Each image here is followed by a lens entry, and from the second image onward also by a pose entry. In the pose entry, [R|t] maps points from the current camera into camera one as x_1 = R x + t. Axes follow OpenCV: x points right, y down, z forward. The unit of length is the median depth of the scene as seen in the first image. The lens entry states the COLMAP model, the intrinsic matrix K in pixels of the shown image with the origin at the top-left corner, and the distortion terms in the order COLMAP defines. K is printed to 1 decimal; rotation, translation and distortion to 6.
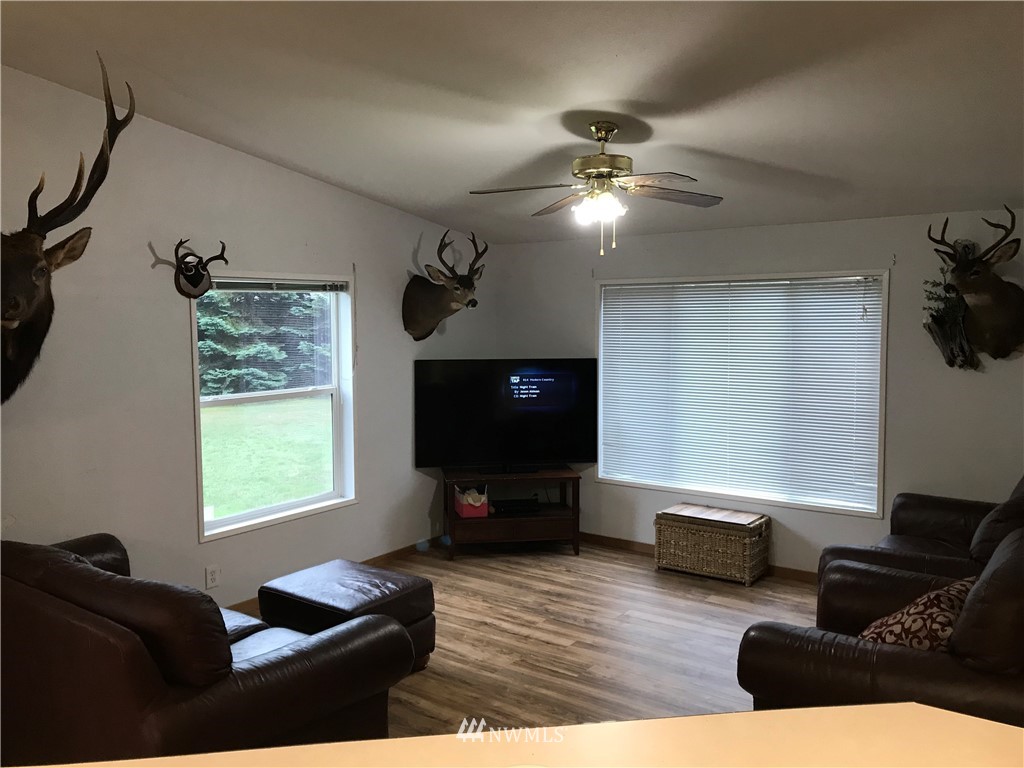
lens RADIAL K [[846.5, 0, 506.2], [0, 846.5, 379.6], [0, 0, 1]] dist [0.003705, -0.011789]
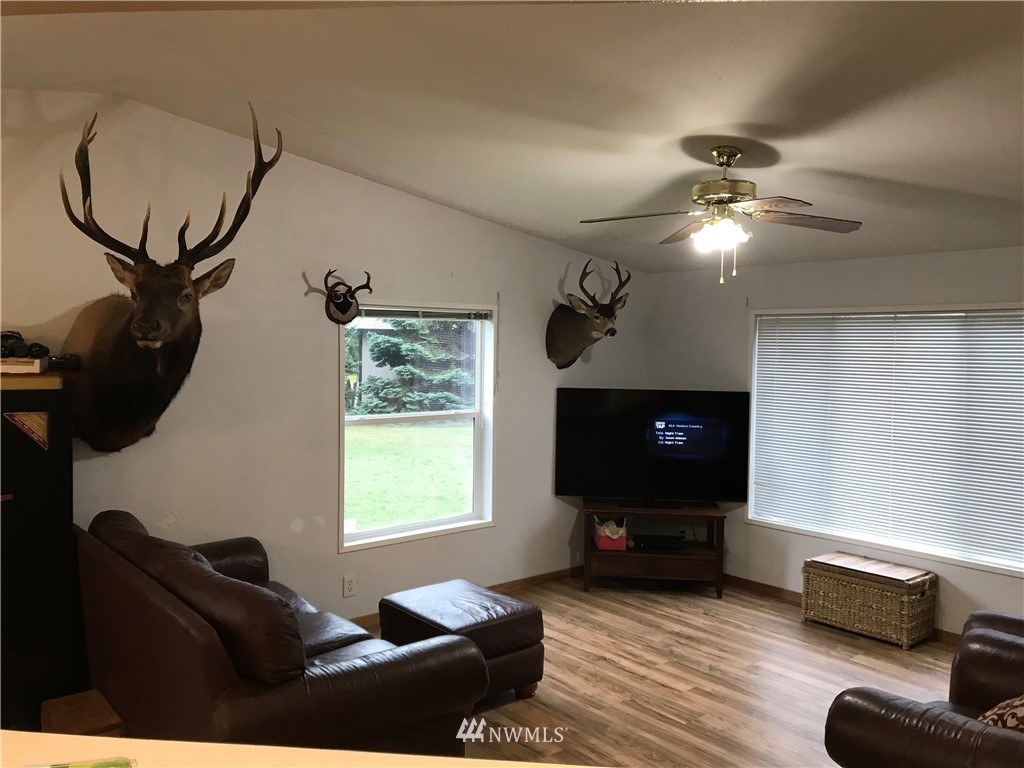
lens RADIAL K [[846.5, 0, 506.2], [0, 846.5, 379.6], [0, 0, 1]] dist [0.003705, -0.011789]
pose [[0.968194, 0.027532, -0.248680, 0.100470], [-0.036256, 0.998875, -0.030569, -0.000147], [0.247558, 0.038613, 0.968103, 0.011870]]
